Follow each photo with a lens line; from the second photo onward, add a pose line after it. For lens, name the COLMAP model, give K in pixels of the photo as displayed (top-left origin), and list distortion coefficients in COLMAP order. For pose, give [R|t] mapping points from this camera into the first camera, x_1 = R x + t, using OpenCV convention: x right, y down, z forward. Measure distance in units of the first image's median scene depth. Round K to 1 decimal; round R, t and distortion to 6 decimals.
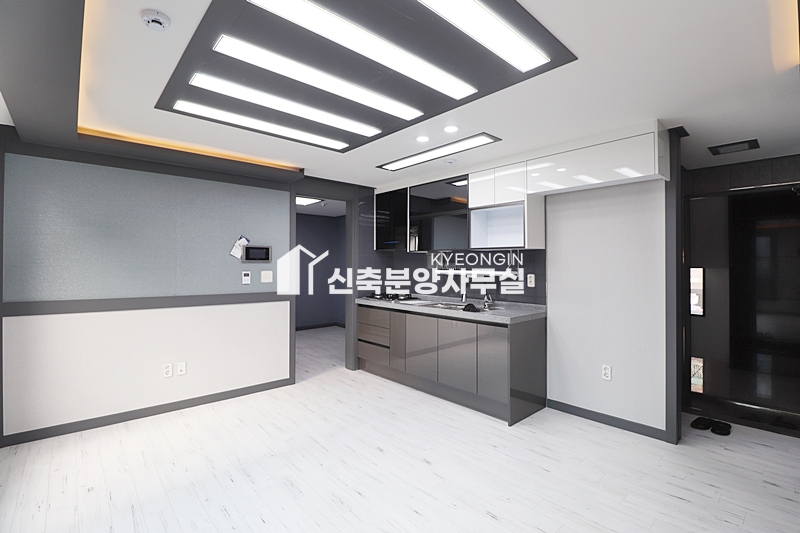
lens RADIAL K [[368.0, 0, 413.3], [0, 368.0, 256.9], [0, 0, 1]] dist [-0.016472, -0.003519]
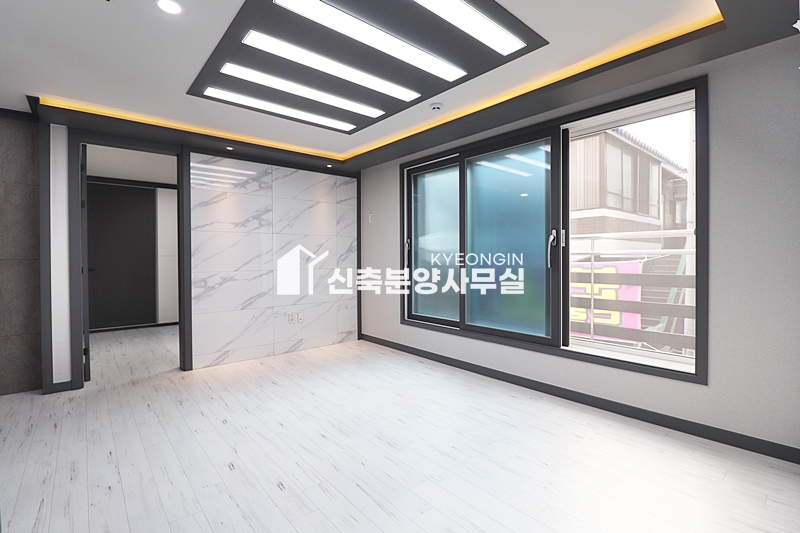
lens RADIAL K [[368.0, 0, 417.3], [0, 368.0, 262.9], [0, 0, 1]] dist [-0.016472, -0.003519]
pose [[-0.999879, 0.000609, 0.015531, -0.320066], [0.000488, 0.999969, -0.007801, 0.100752], [-0.015536, -0.007793, -0.999849, 1.493328]]
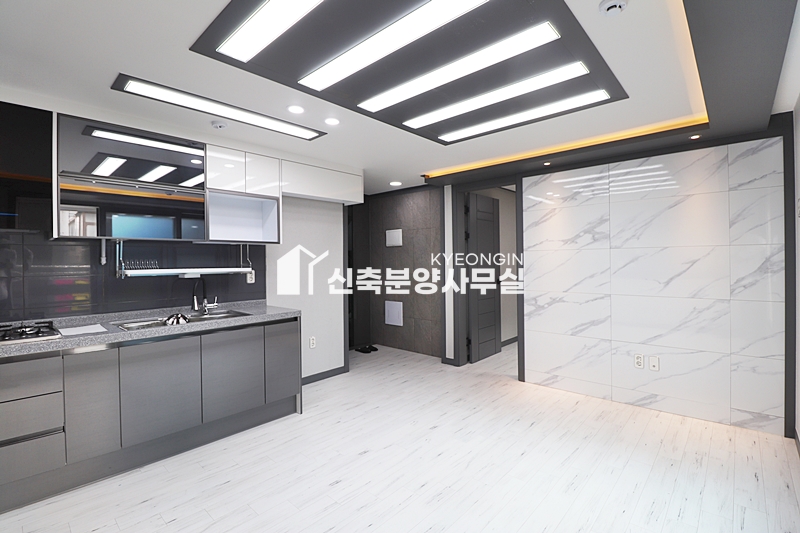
lens RADIAL K [[368.0, 0, 397.4], [0, 368.0, 261.8], [0, 0, 1]] dist [-0.016472, -0.003519]
pose [[-0.076646, -0.006979, 0.997034, -0.820372], [-0.011612, 0.999914, 0.006106, 0.017136], [-0.996991, -0.011109, -0.076721, 0.826418]]
